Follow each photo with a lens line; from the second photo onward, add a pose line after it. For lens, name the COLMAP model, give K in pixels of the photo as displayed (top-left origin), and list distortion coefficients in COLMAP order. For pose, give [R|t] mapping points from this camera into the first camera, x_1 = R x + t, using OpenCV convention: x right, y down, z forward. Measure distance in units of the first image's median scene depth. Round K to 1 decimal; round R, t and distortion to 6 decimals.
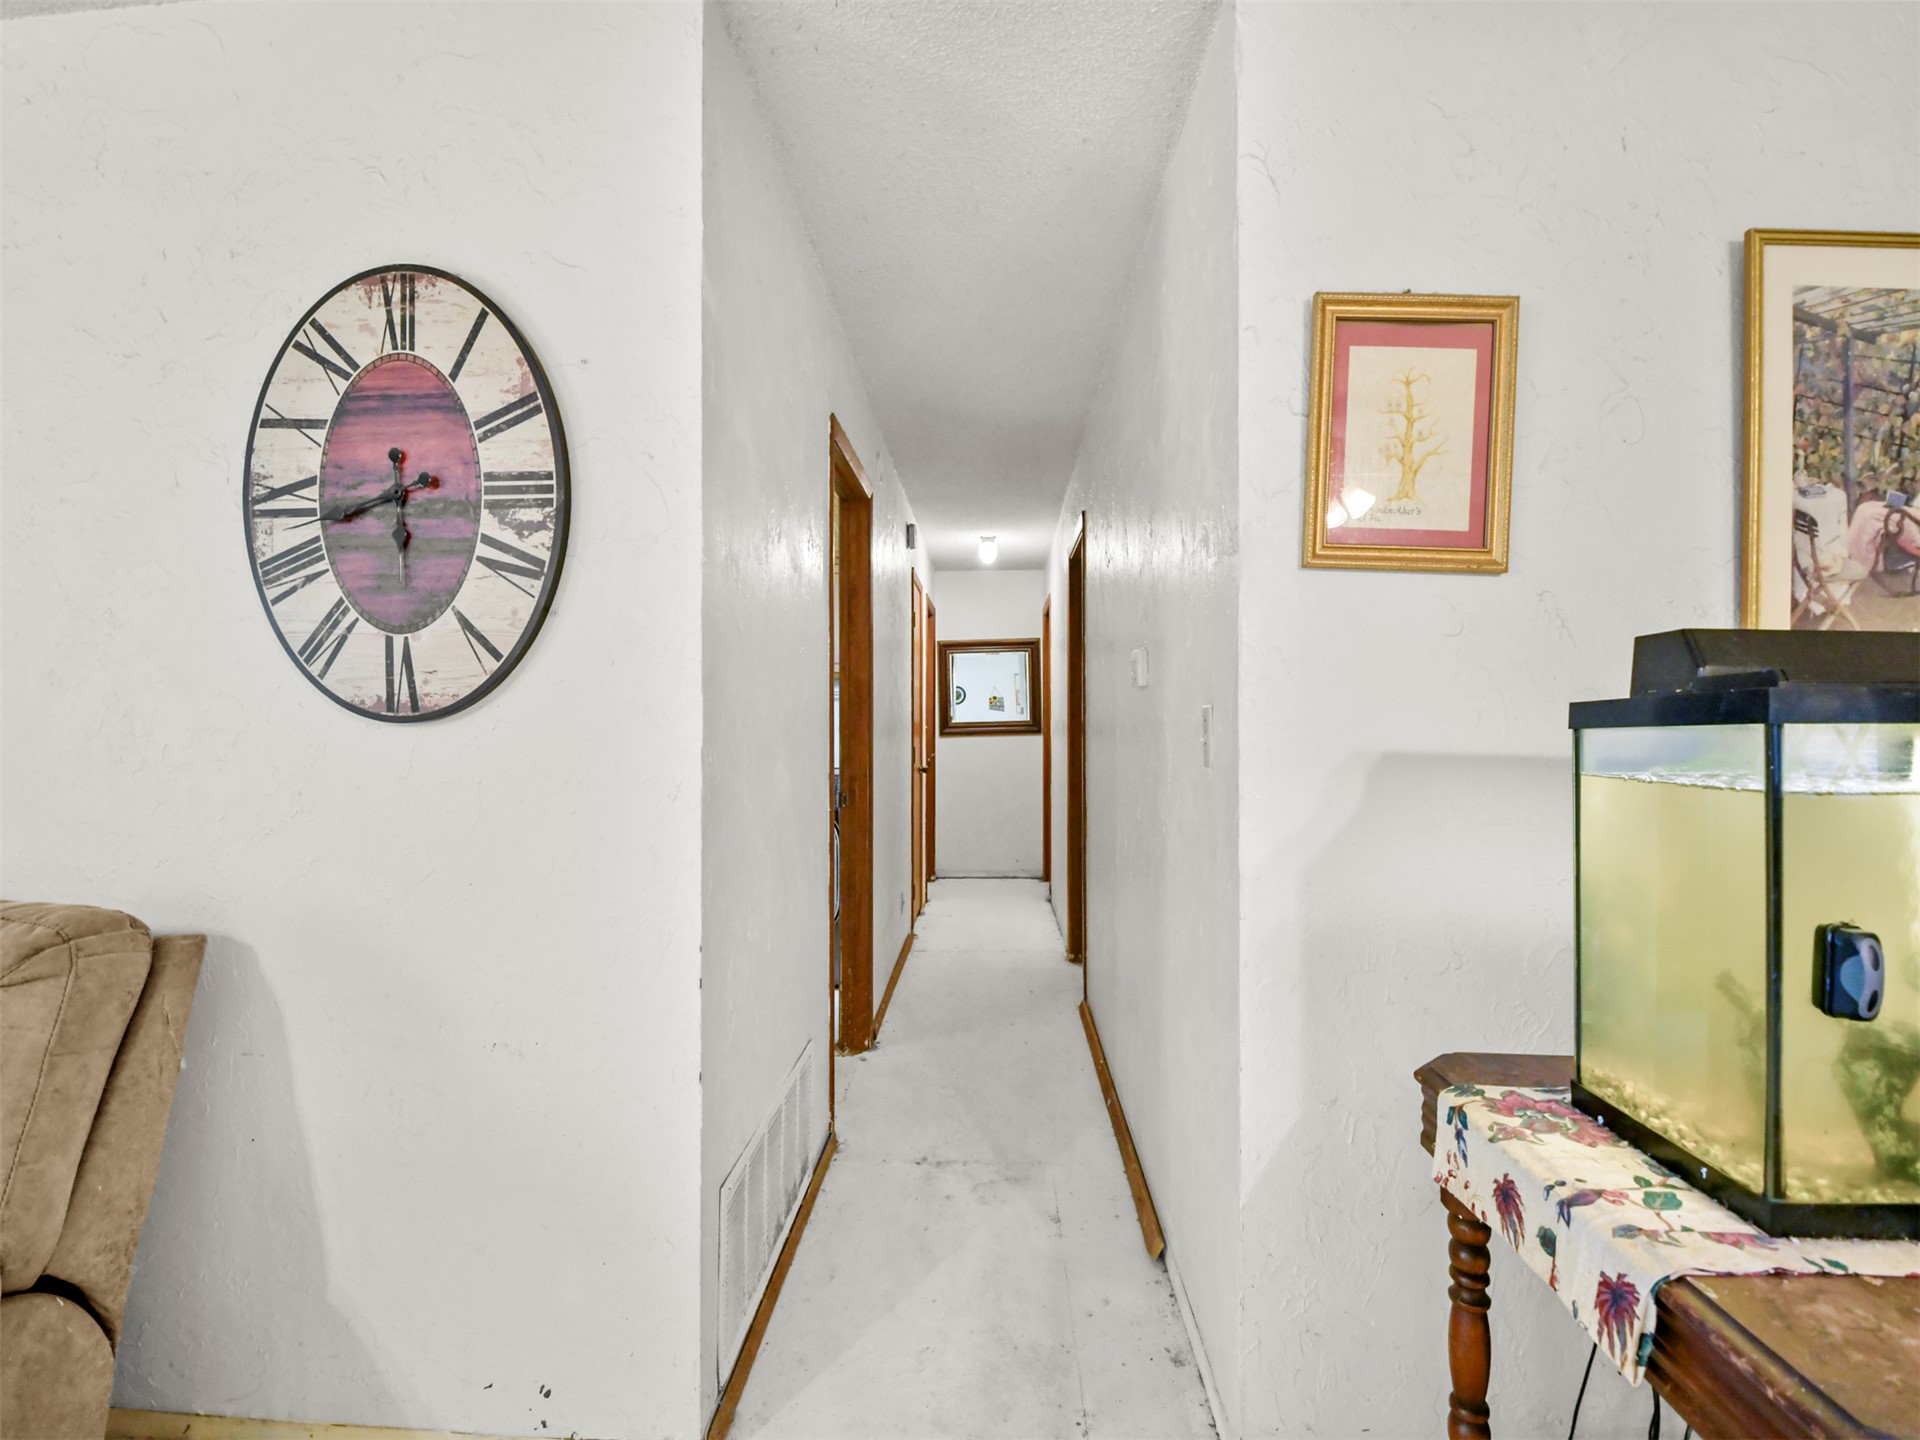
lens RADIAL K [[851.1, 0, 962.5], [0, 851.1, 728.3], [0, 0, 1]] dist [0.021924, -0.020722]
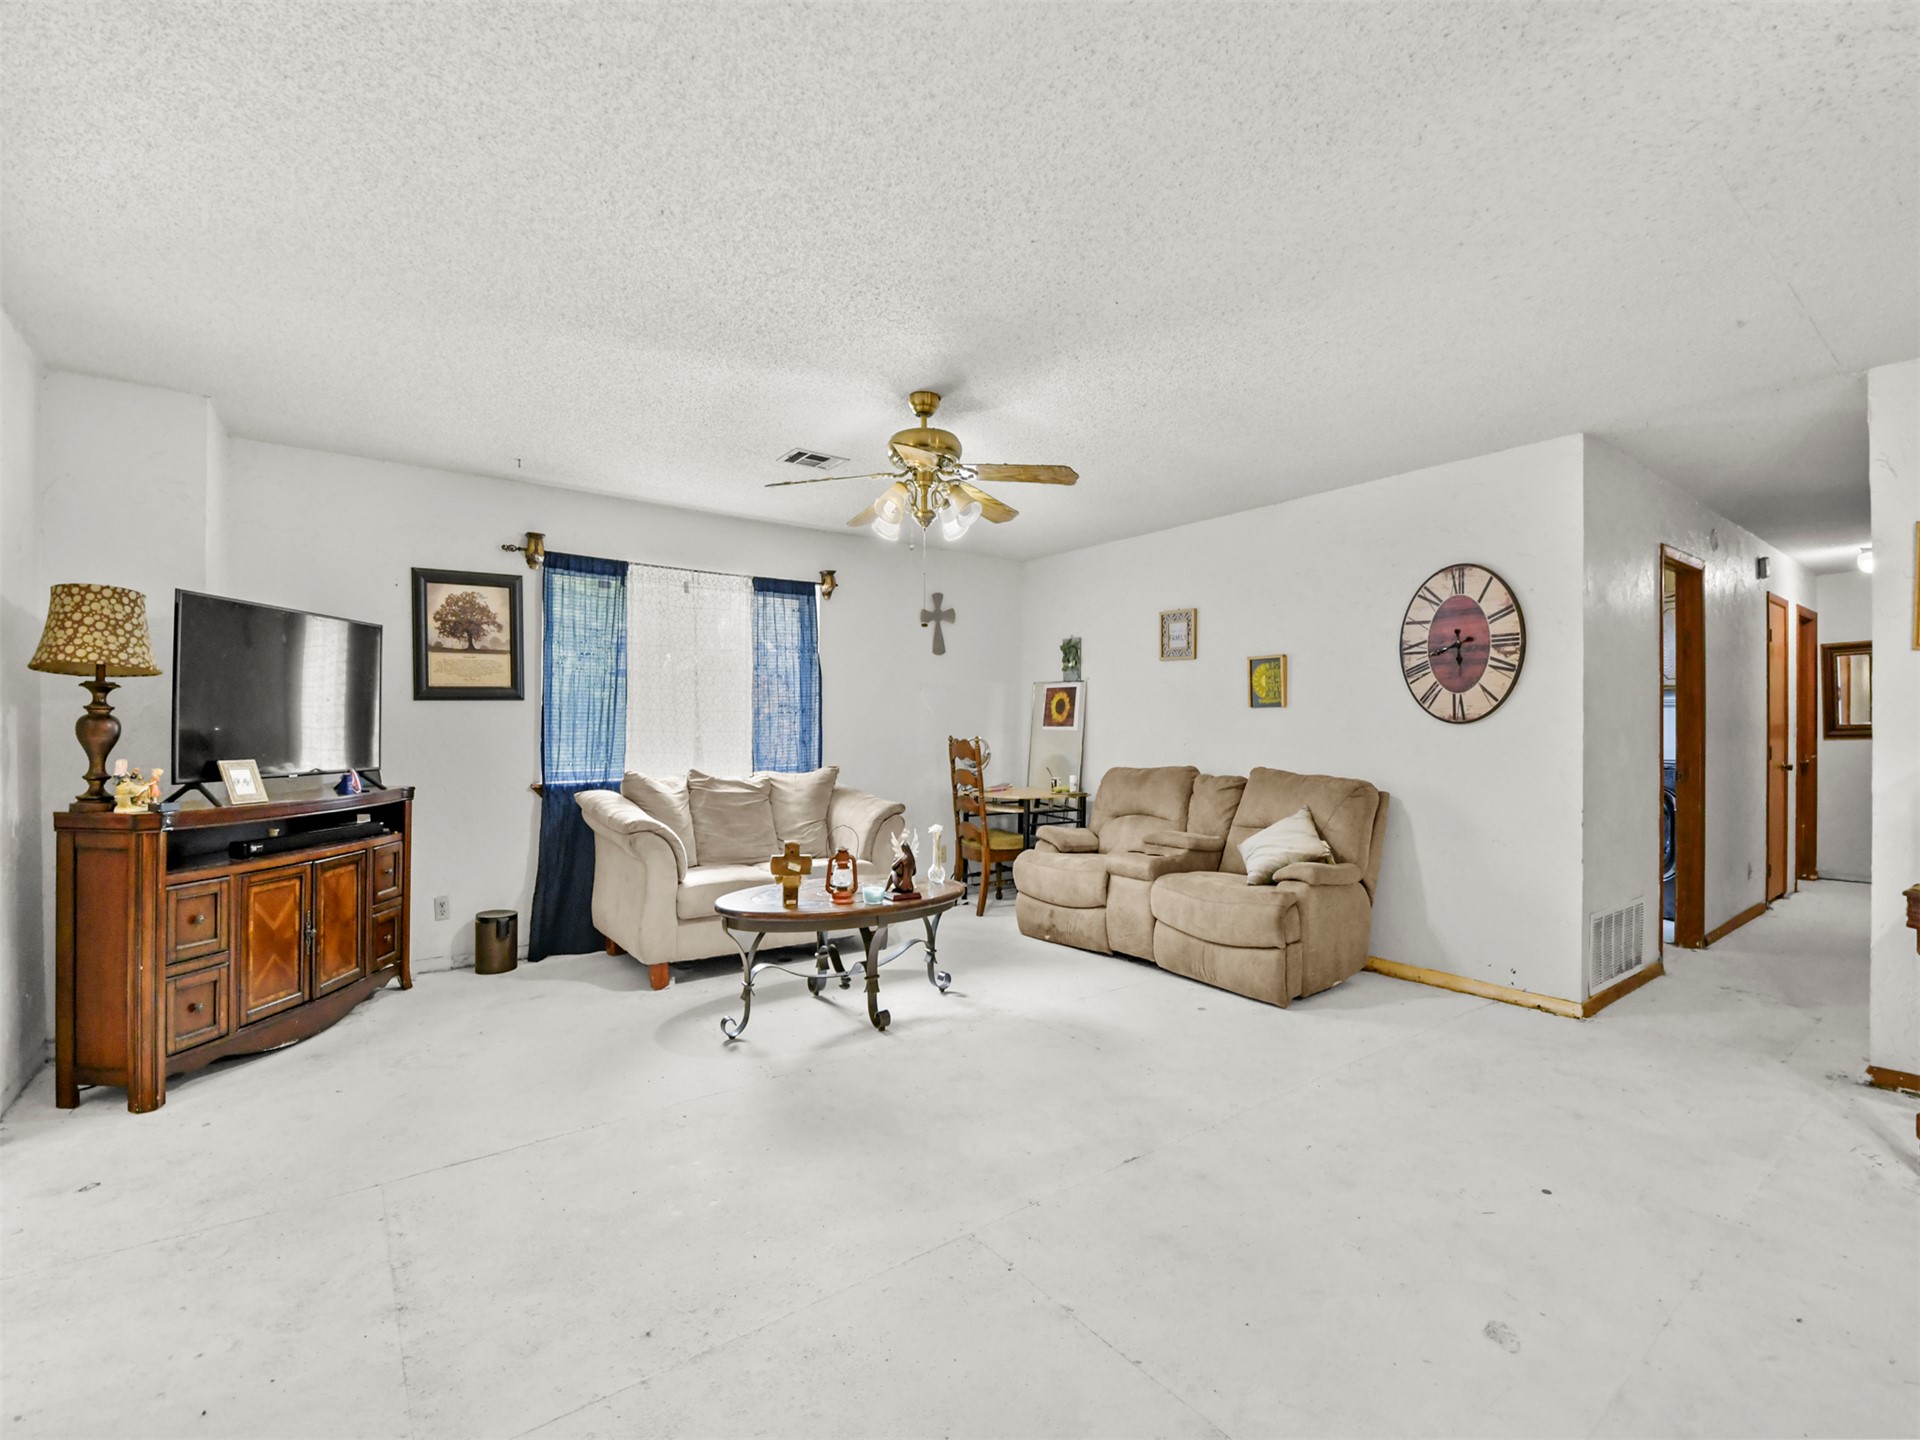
lens RADIAL K [[851.1, 0, 962.5], [0, 851.1, 728.3], [0, 0, 1]] dist [0.021924, -0.020722]
pose [[0.637112, 0.001644, -0.770770, 0.495455], [-0.004784, 0.999987, -0.001822, 0.021715], [0.770757, 0.004848, 0.637111, -2.104984]]
